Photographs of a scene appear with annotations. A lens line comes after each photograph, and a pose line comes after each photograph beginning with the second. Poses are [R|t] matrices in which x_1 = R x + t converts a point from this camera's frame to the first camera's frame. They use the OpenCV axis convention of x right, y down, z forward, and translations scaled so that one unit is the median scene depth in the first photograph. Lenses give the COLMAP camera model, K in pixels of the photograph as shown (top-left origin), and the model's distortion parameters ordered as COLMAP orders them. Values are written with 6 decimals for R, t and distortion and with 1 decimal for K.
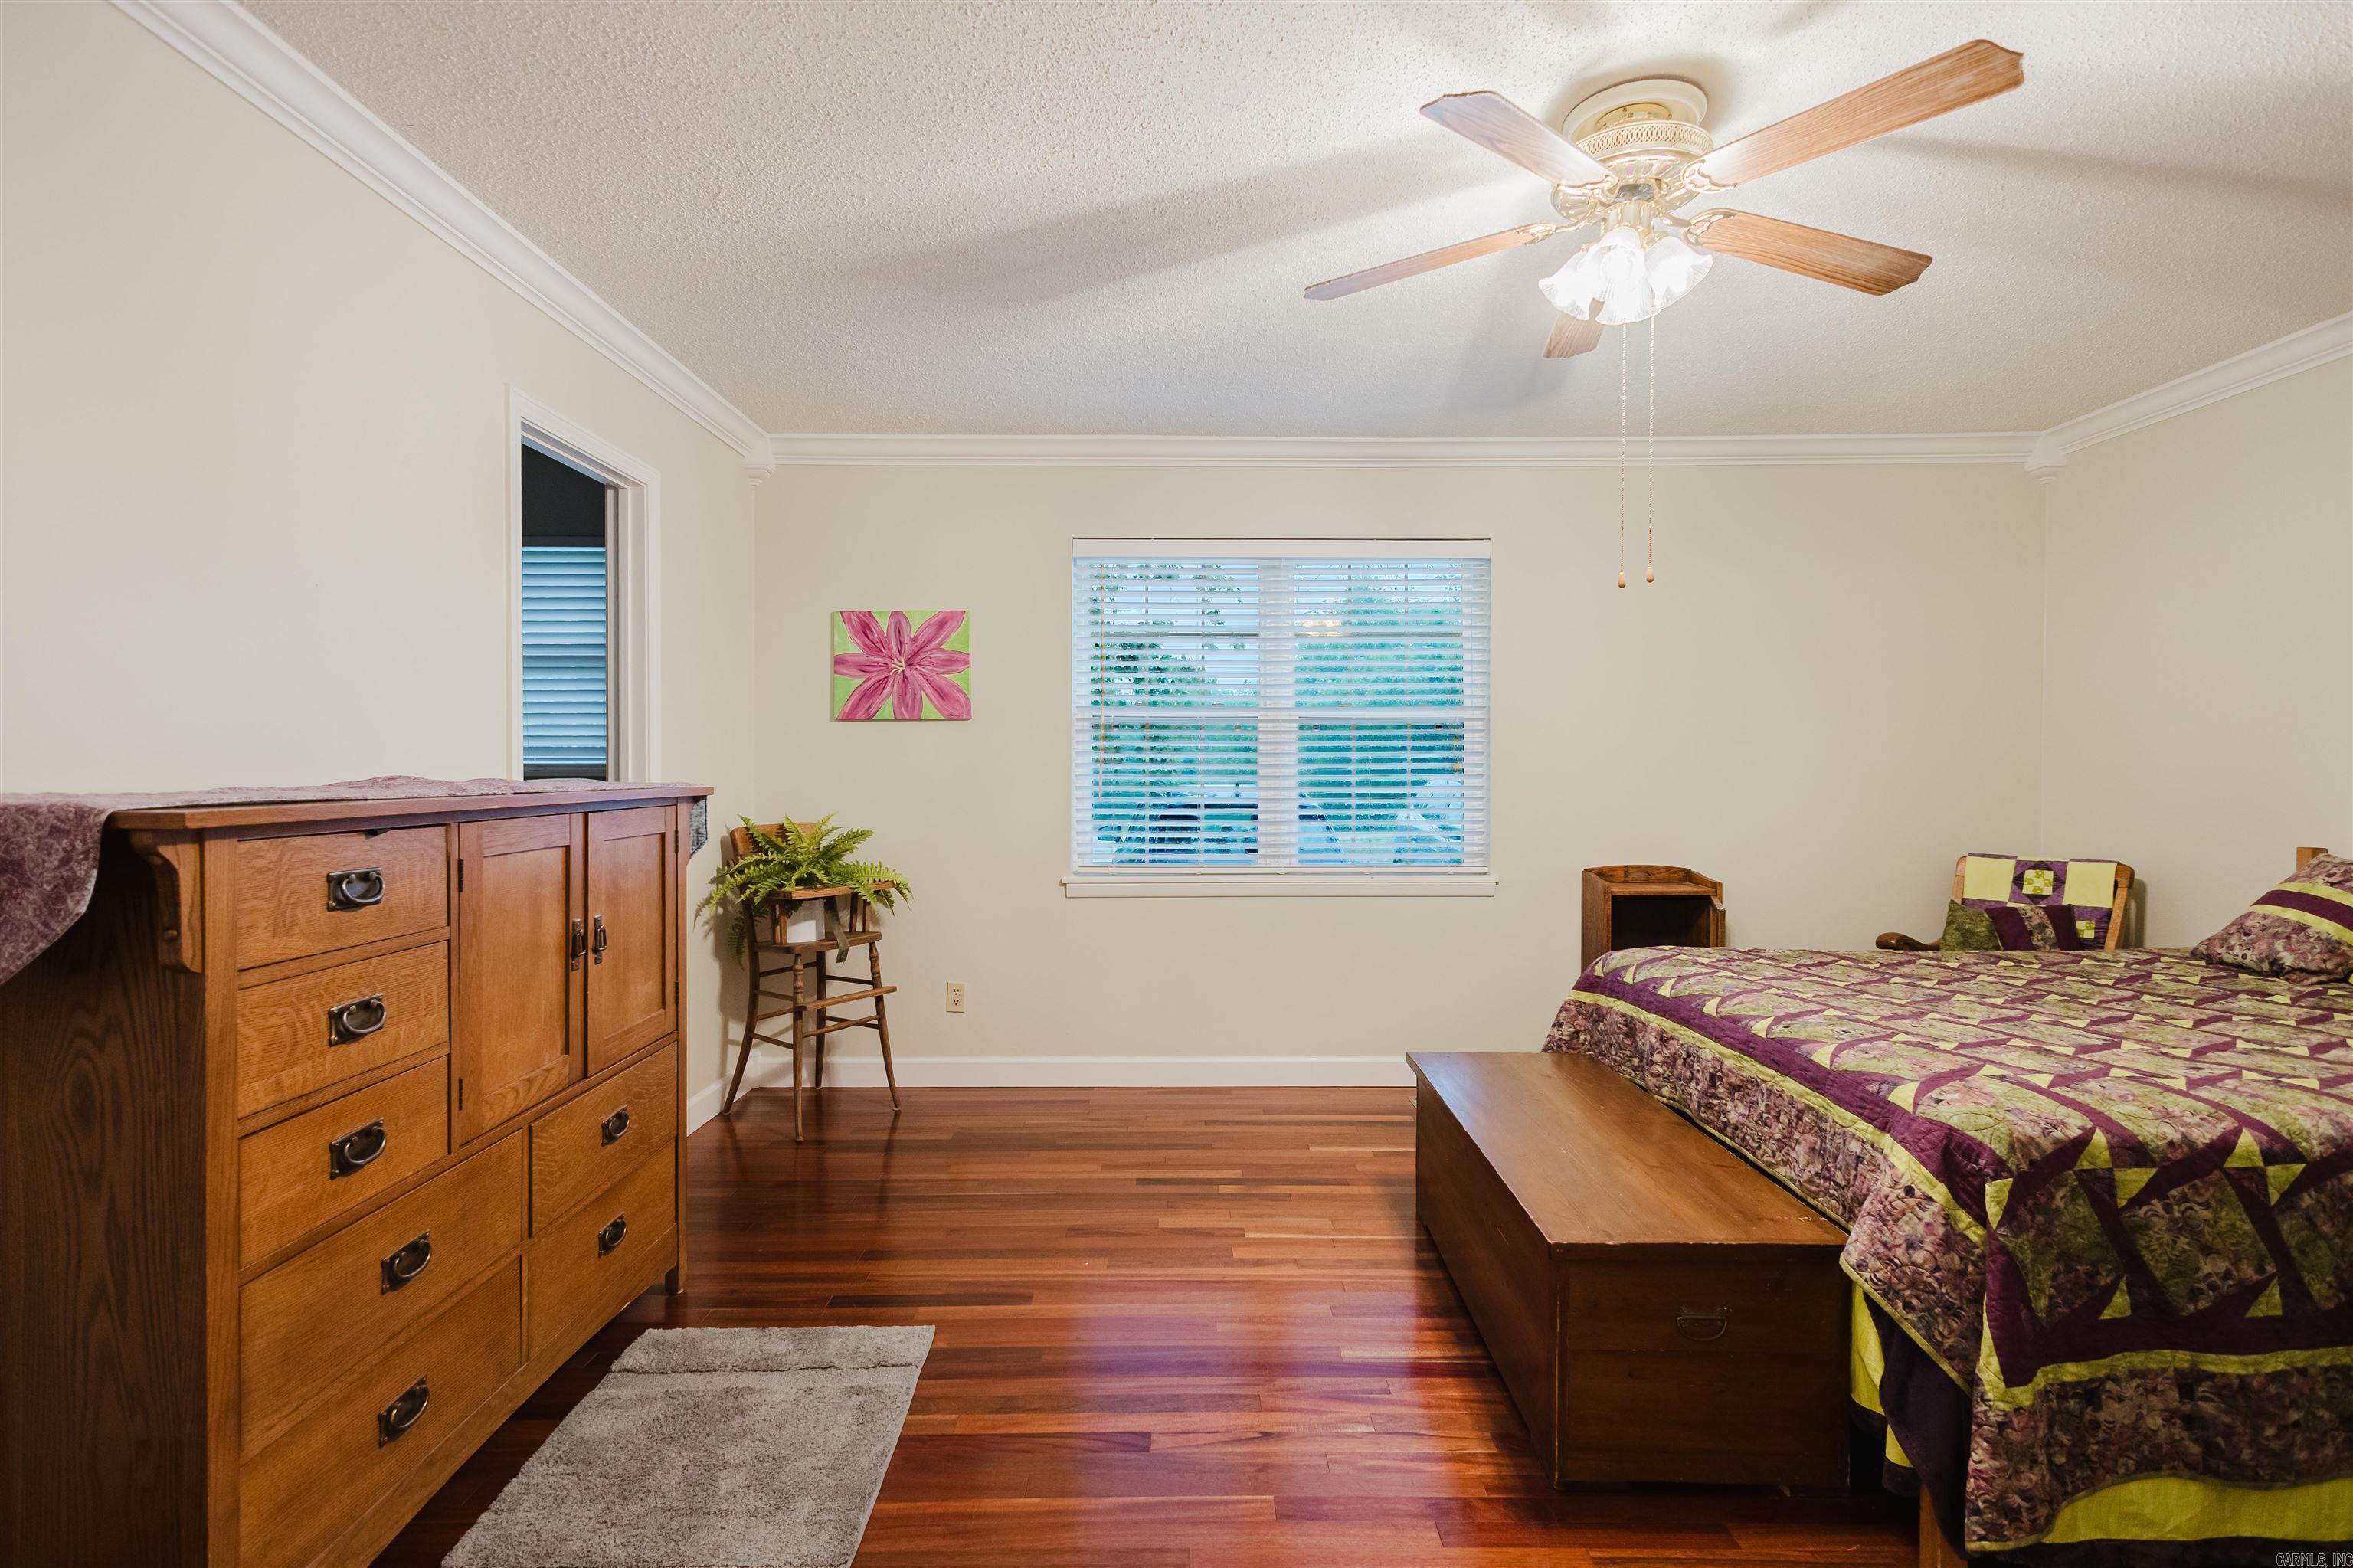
lens RADIAL K [[1076.0, 0, 1173.1], [0, 1076.0, 776.4], [0, 0, 1]] dist [0.010649, -0.003039]
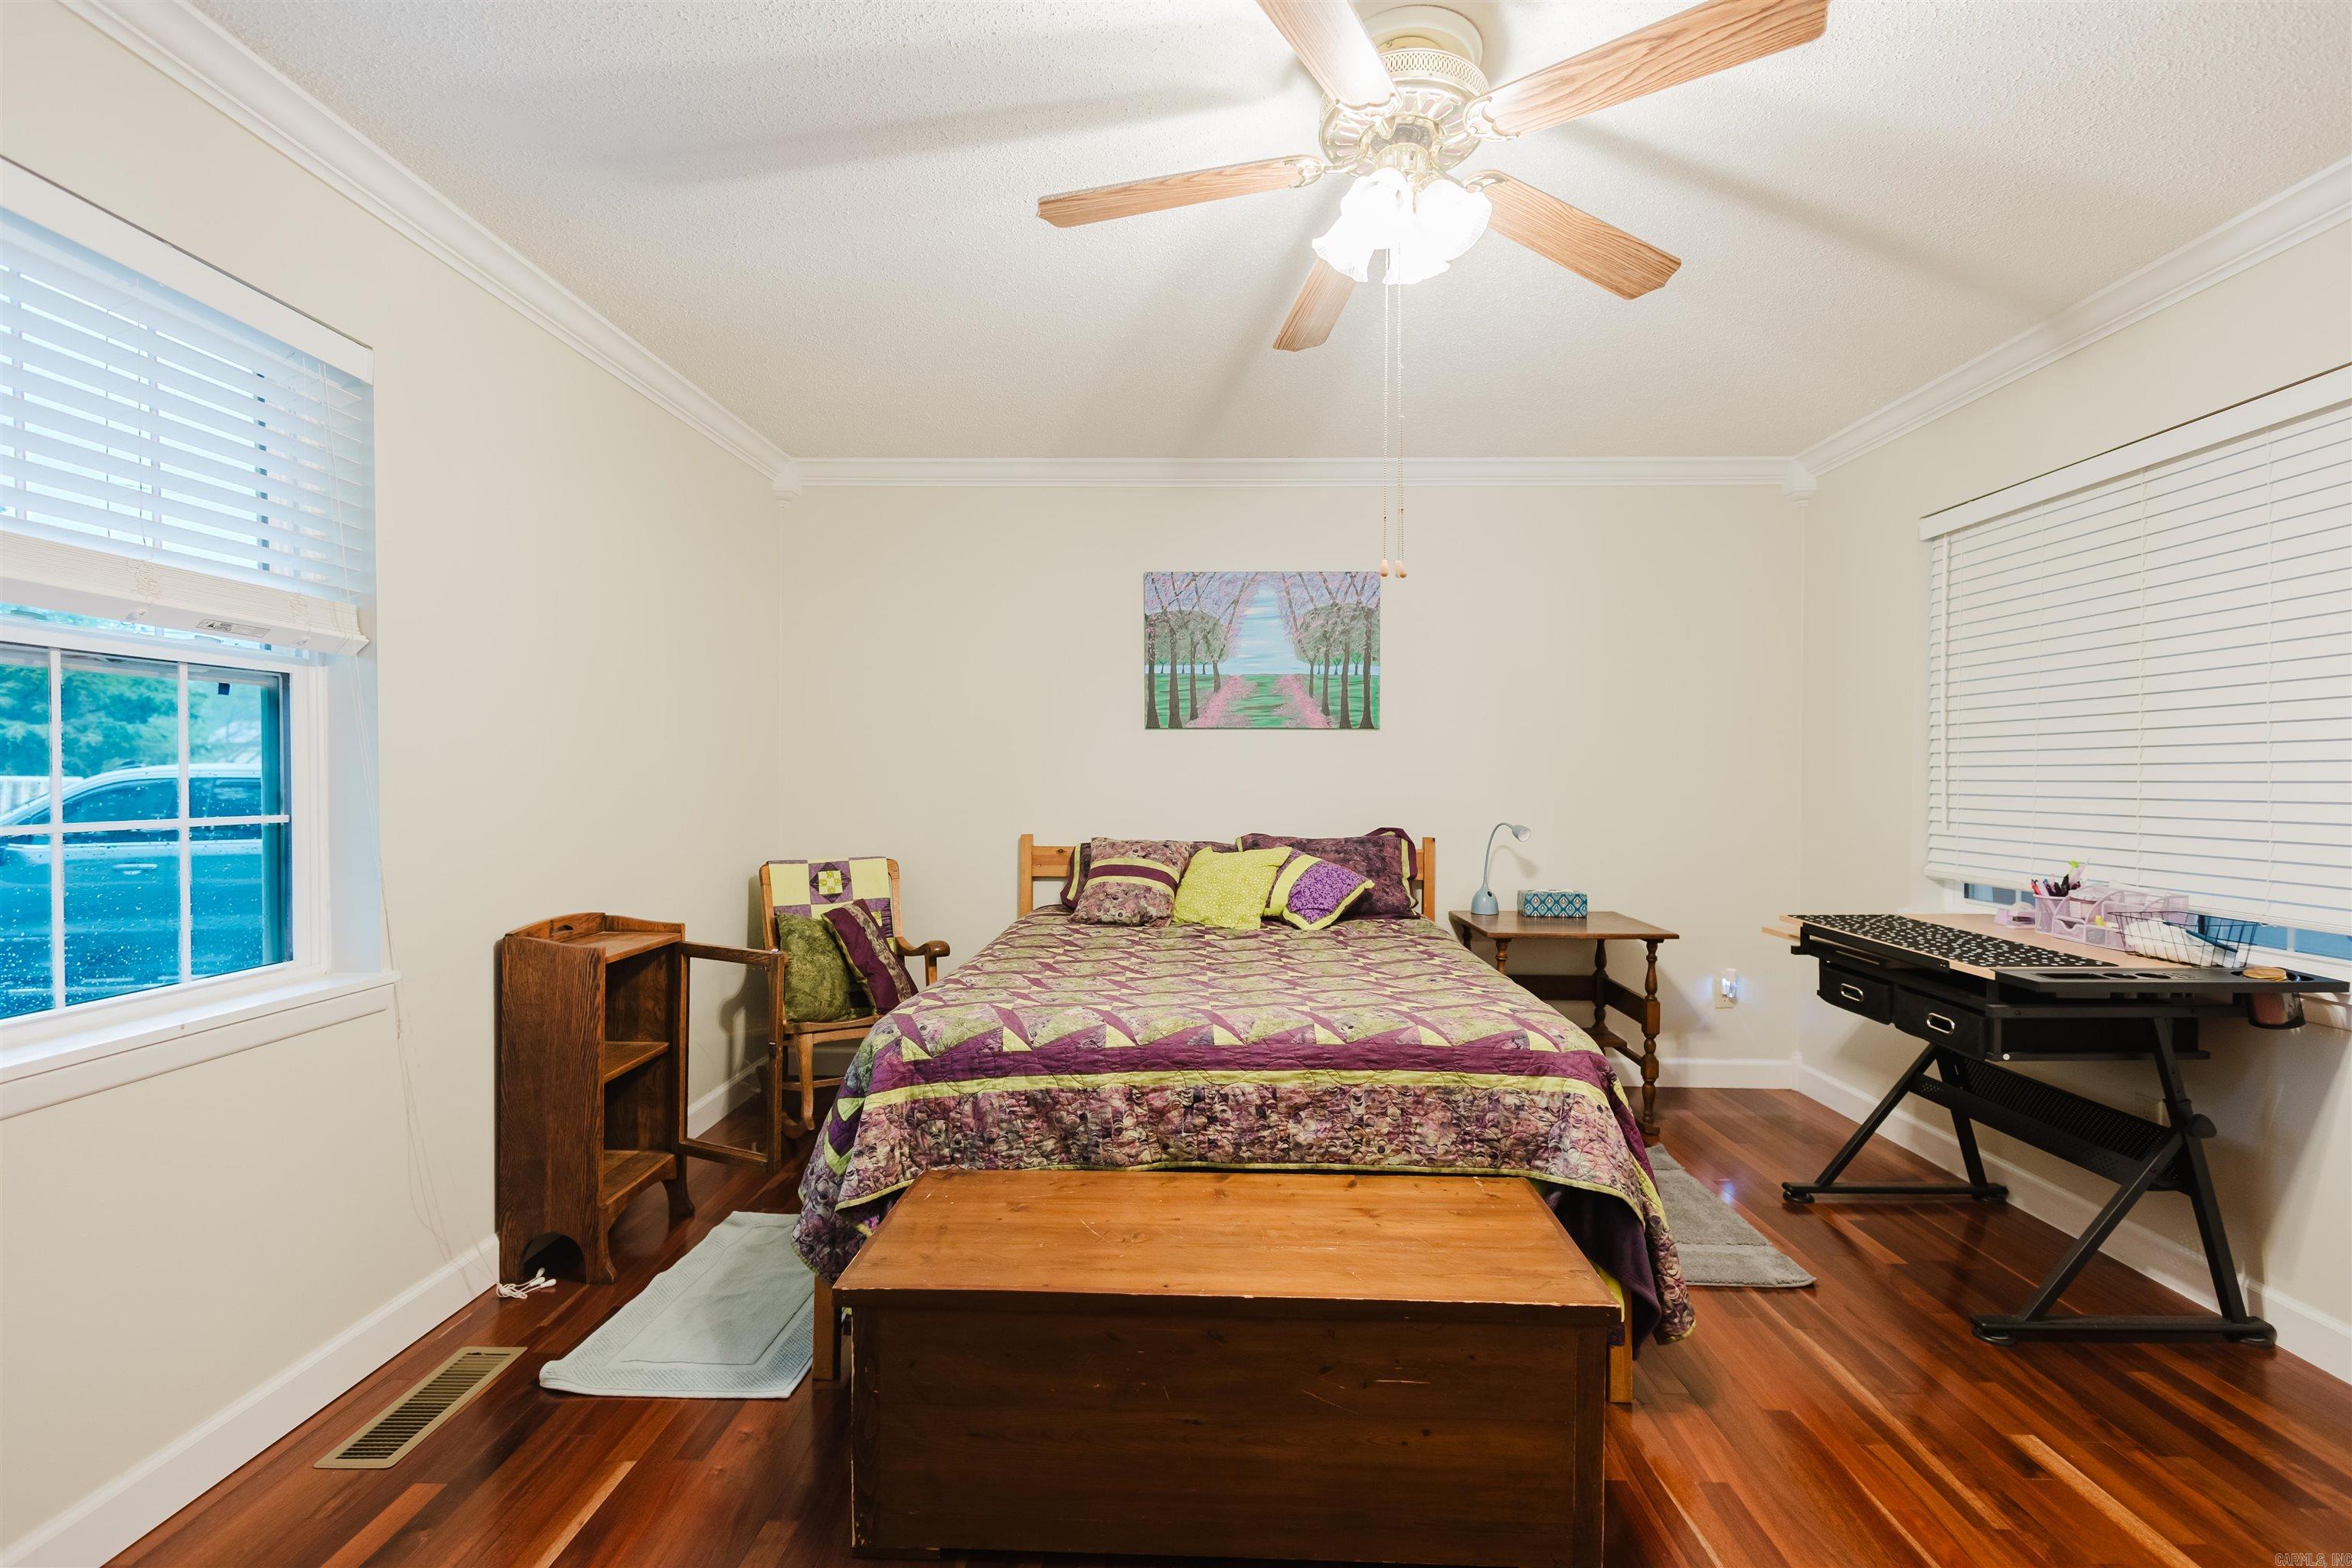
lens RADIAL K [[1075.5, 0, 1176.2], [0, 1075.5, 789.1], [0, 0, 1]] dist [0.010649, -0.003039]
pose [[0.013871, -0.010580, 0.999848, -0.477178], [0.002111, 0.999942, 0.010552, -0.009240], [-0.999902, 0.001964, 0.013893, 1.171252]]
